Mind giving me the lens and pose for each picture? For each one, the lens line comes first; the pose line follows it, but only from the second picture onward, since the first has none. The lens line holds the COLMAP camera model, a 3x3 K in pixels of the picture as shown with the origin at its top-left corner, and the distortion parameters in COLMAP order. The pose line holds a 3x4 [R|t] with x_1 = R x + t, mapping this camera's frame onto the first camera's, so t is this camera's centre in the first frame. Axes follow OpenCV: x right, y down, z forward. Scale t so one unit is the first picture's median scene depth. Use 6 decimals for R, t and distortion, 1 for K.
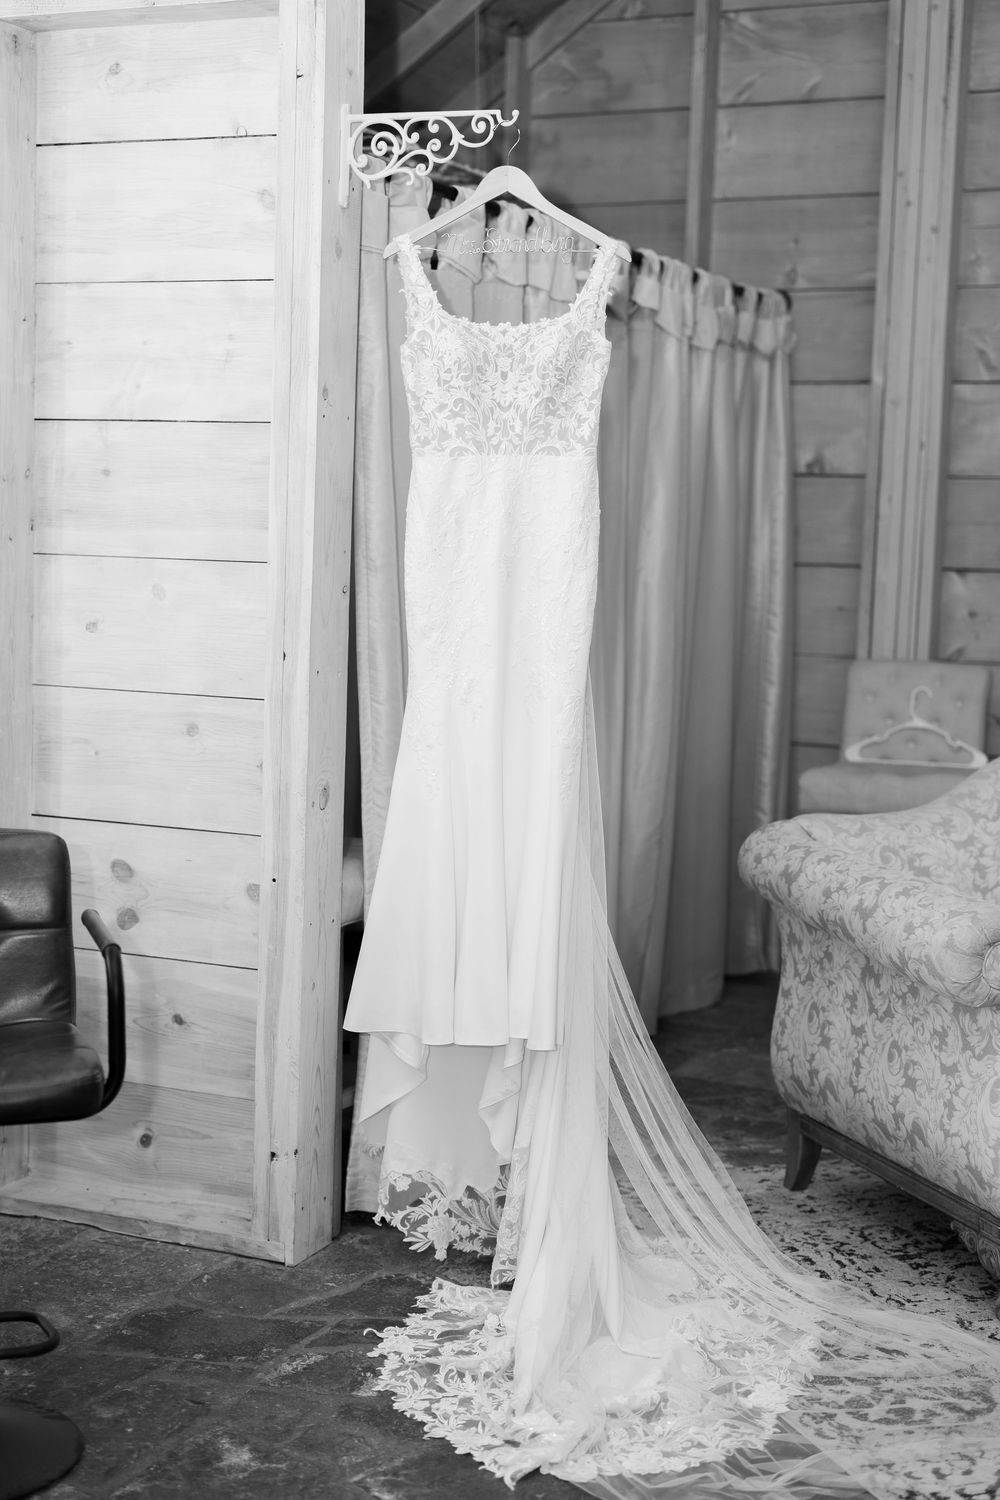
lens RADIAL K [[2252.9, 0, 500.7], [0, 2252.9, 751.4], [0, 0, 1]] dist [0.008634, 0.000000]
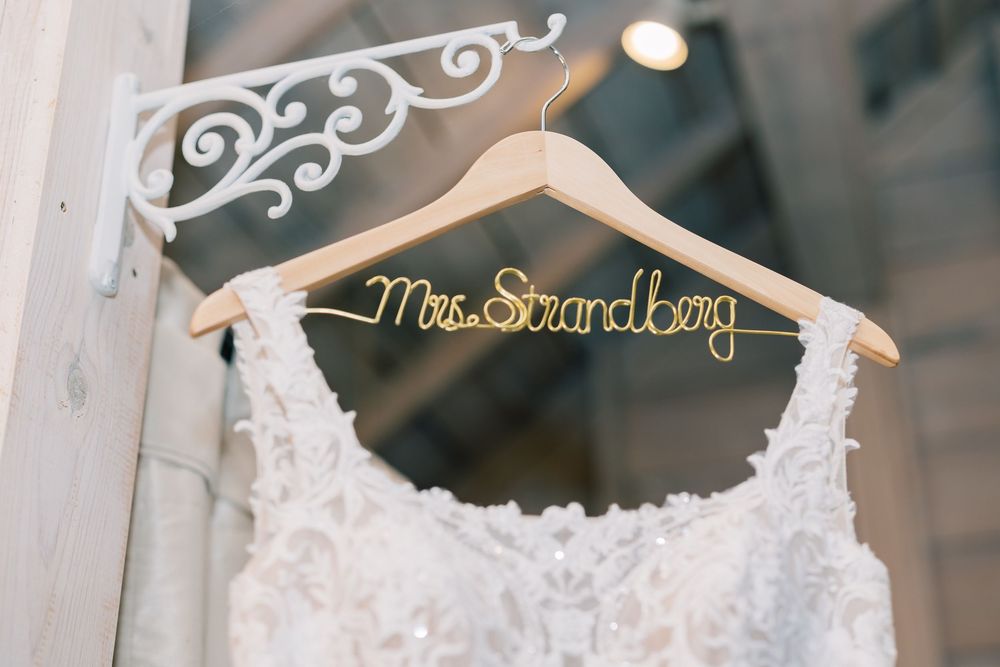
lens RADIAL K [[1501.9, 0, 503.7], [0, 1501.9, 335.0], [0, 0, 1]] dist [0.008634, 0.000000]
pose [[0.993992, 0.010543, 0.108941, -0.030301], [0.050112, 0.841058, -0.538619, -0.095708], [-0.097304, 0.540843, 0.835476, 0.807293]]
